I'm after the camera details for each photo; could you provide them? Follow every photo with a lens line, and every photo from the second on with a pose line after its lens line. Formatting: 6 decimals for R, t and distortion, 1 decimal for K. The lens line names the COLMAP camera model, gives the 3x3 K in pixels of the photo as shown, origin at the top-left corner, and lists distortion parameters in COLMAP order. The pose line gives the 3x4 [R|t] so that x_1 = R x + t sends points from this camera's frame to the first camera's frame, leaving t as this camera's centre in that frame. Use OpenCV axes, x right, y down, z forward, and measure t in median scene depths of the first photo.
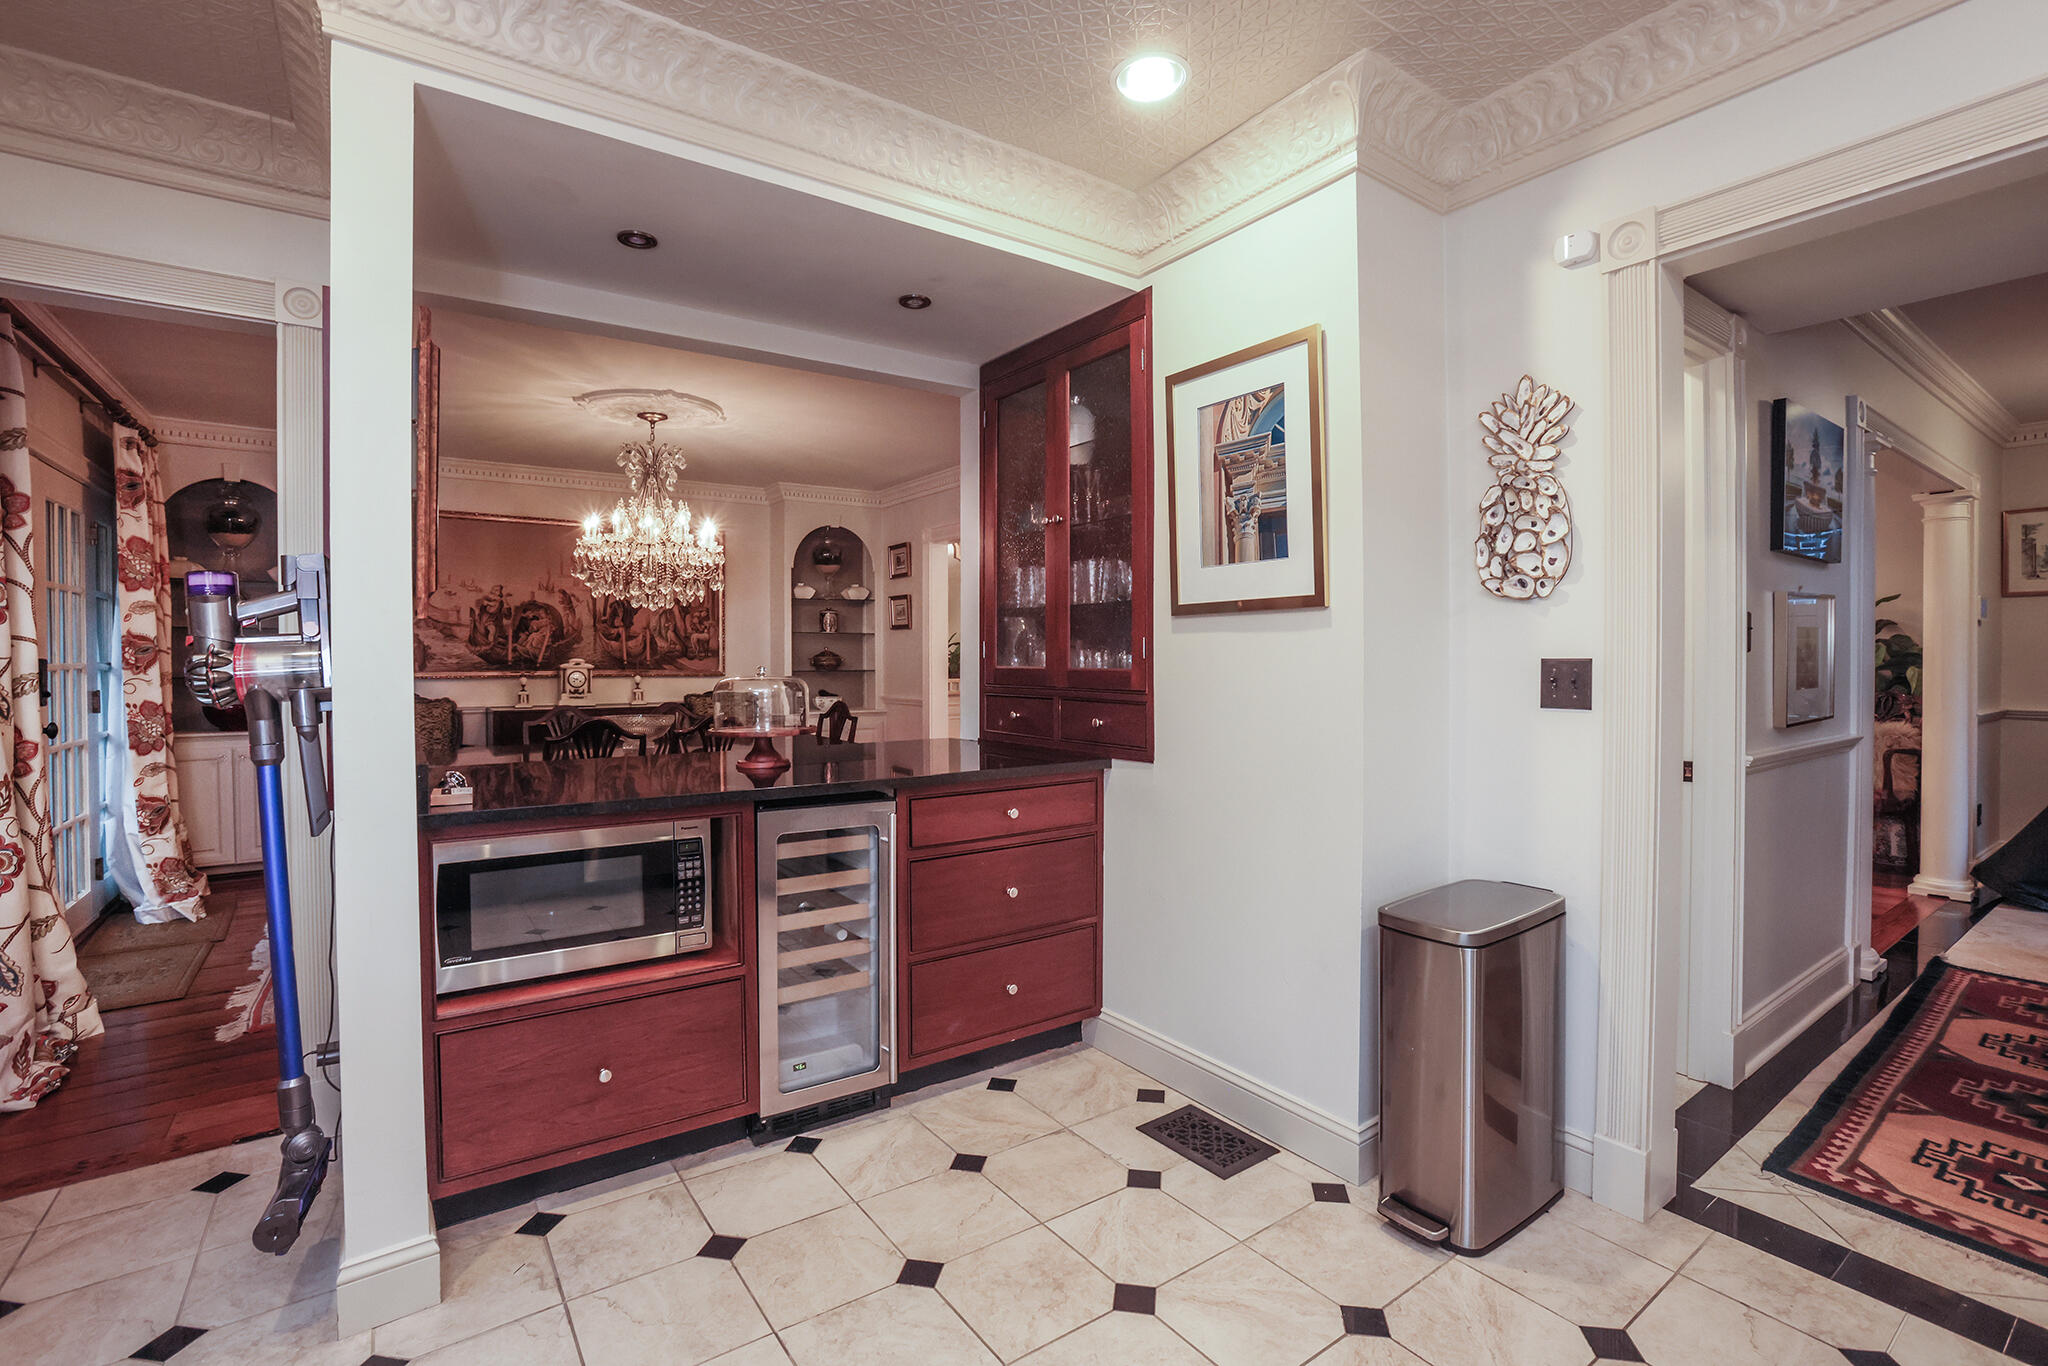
lens RADIAL K [[927.1, 0, 1021.4], [0, 927.1, 673.4], [0, 0, 1]] dist [-0.030829, 0.005890]
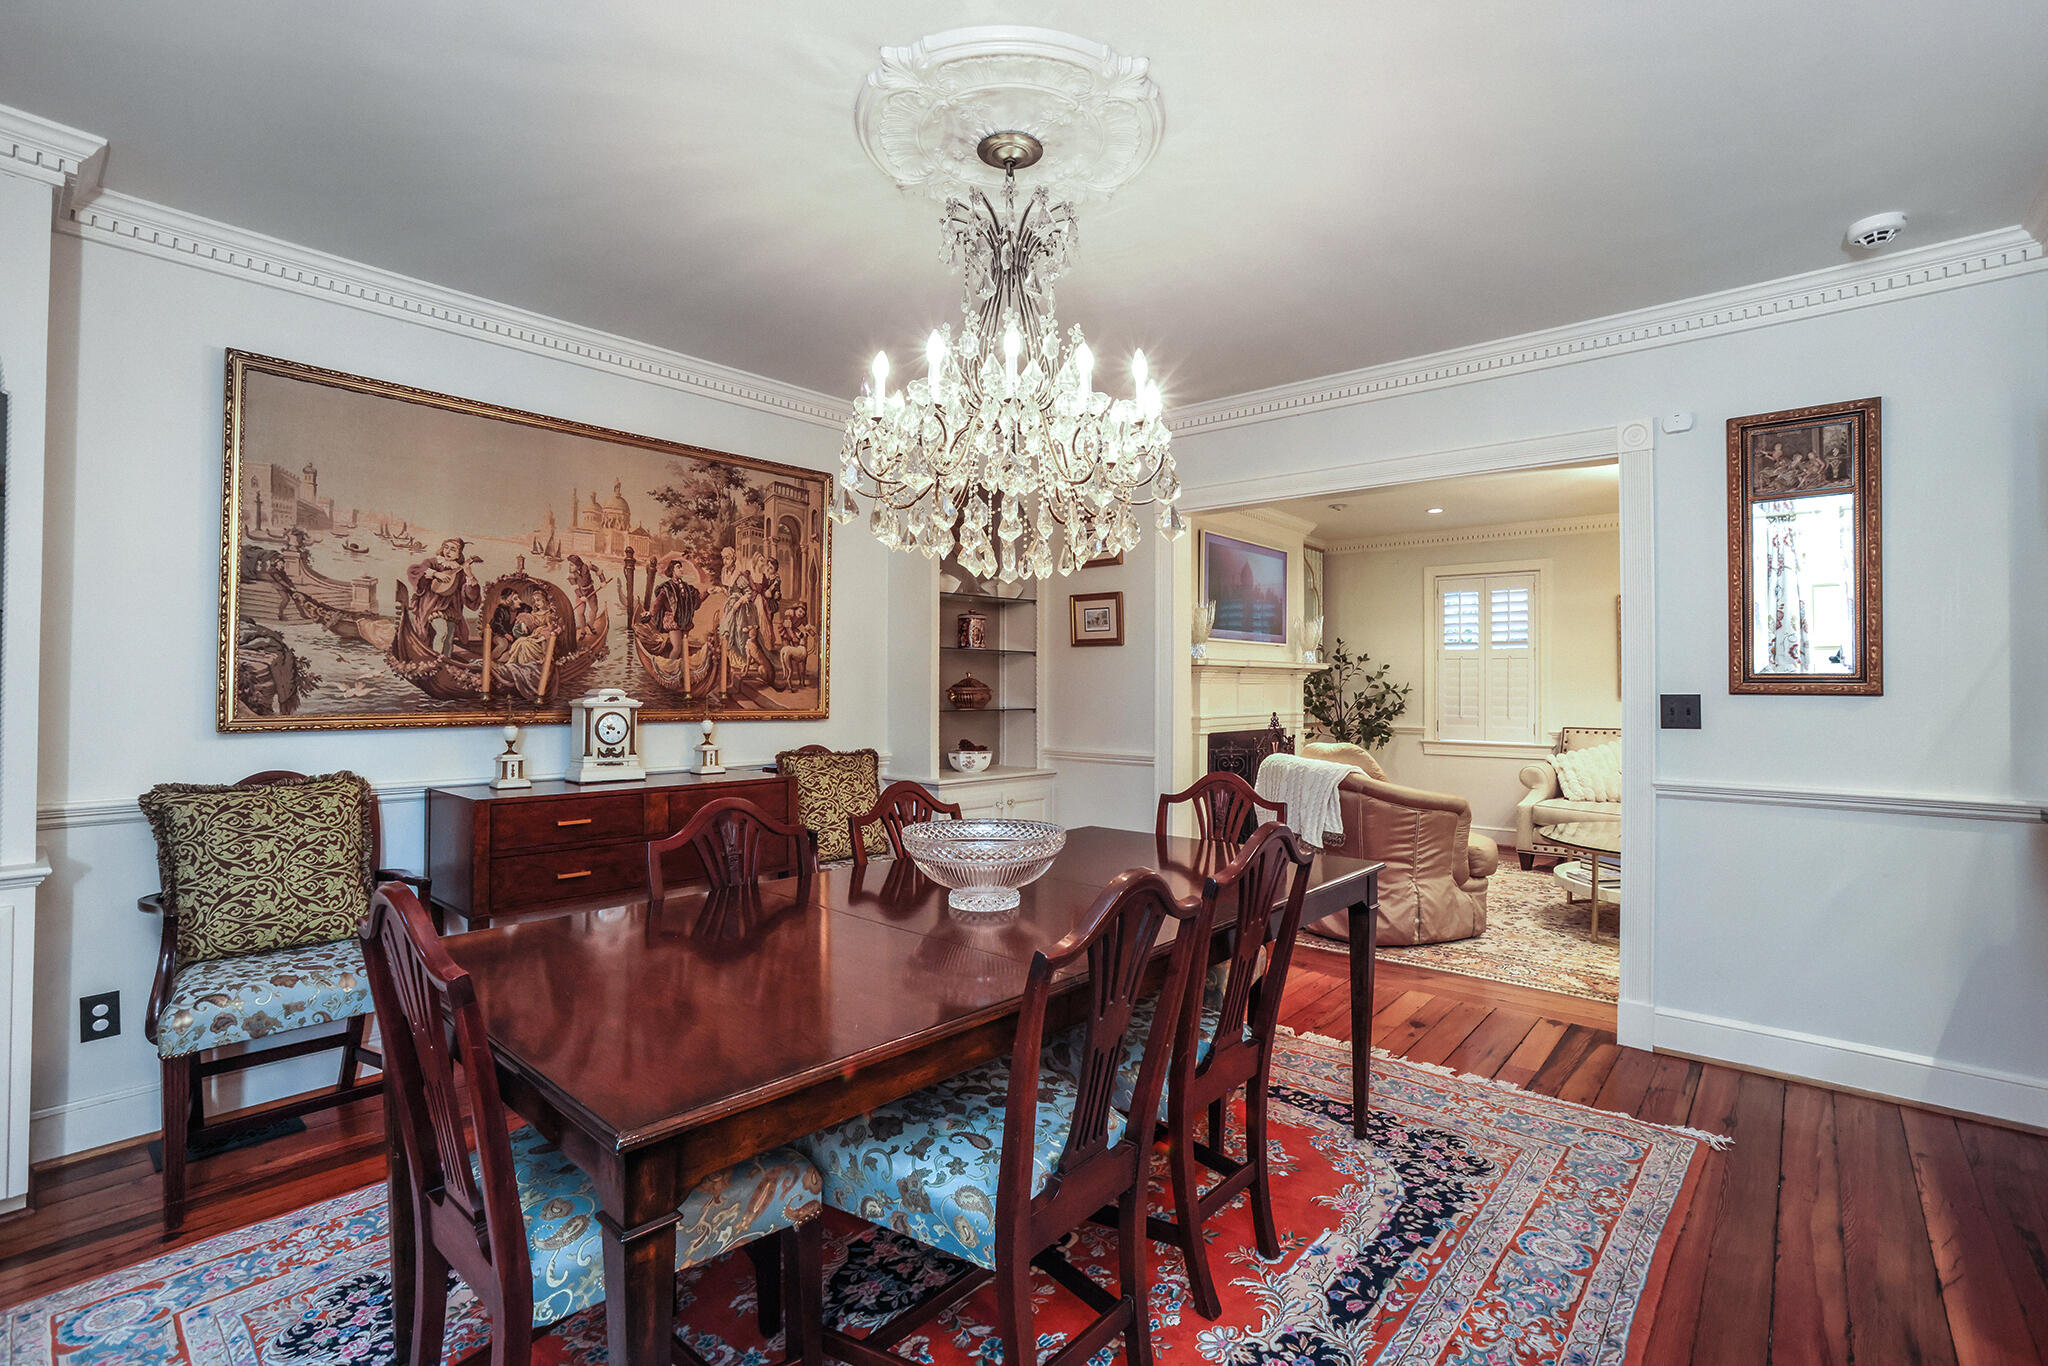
lens RADIAL K [[927.1, 0, 1011.2], [0, 927.1, 675.1], [0, 0, 1]] dist [-0.030829, 0.005890]
pose [[0.973728, 0.006387, 0.227626, -0.388407], [0.001579, 0.999393, -0.034796, -0.005188], [-0.227710, 0.034241, 0.973127, 0.452214]]
